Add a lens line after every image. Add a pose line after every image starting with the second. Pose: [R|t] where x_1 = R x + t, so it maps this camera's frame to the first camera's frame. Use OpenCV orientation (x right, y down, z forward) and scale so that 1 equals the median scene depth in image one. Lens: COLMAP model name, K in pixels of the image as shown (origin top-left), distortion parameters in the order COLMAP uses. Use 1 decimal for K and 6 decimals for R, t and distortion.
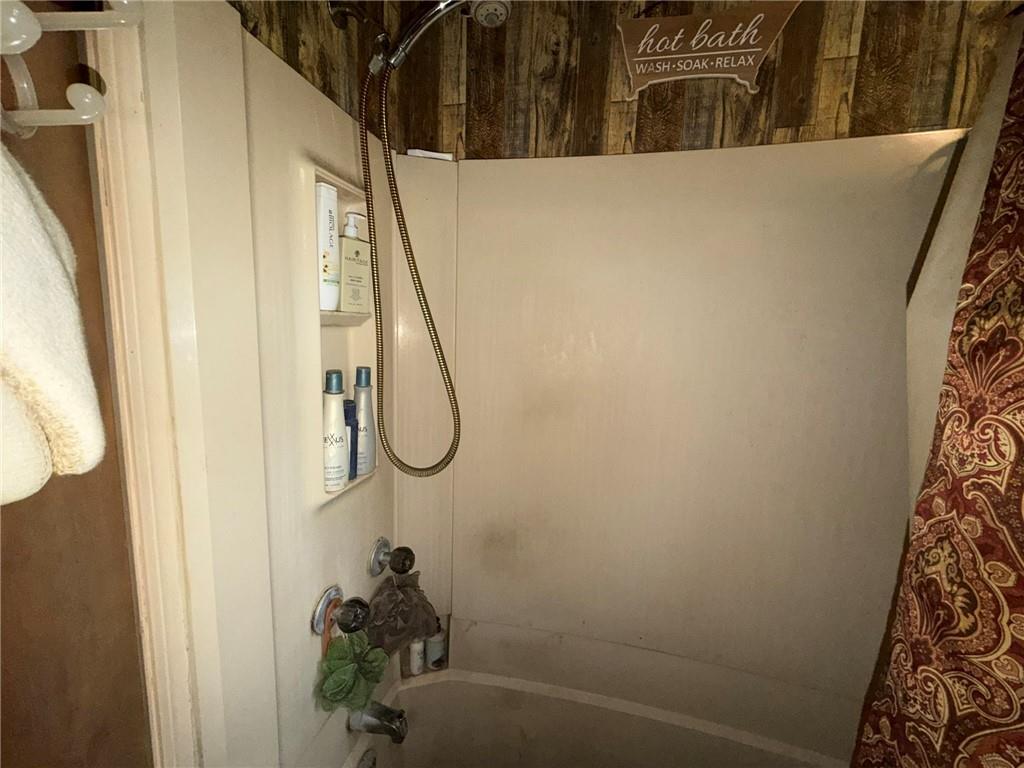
lens RADIAL K [[410.0, 0, 509.8], [0, 410.0, 384.8], [0, 0, 1]] dist [0.000418, -0.000362]
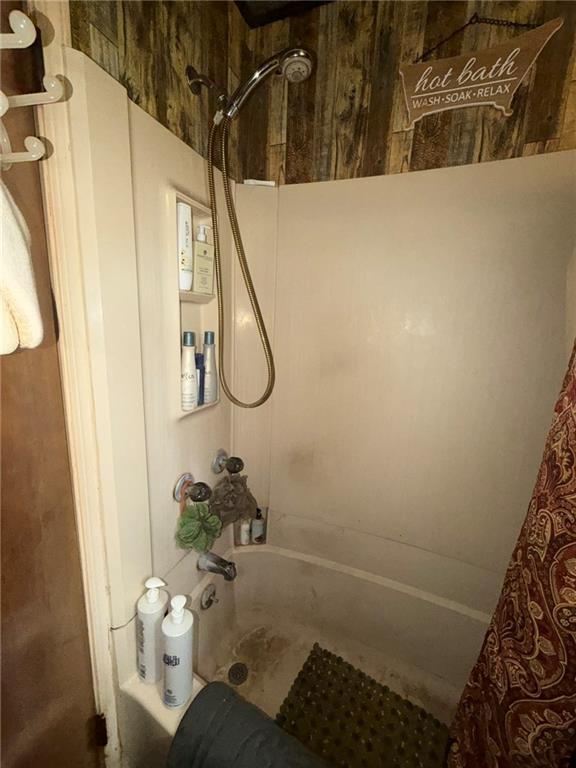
lens RADIAL K [[307.5, 0, 289.0], [0, 307.5, 383.6], [0, 0, 1]] dist [0.000418, -0.000362]
pose [[0.988458, 0.037148, -0.146872, 0.100505], [-0.029672, 0.998166, 0.052768, 0.079245], [0.148562, -0.047801, 0.987747, -0.069997]]
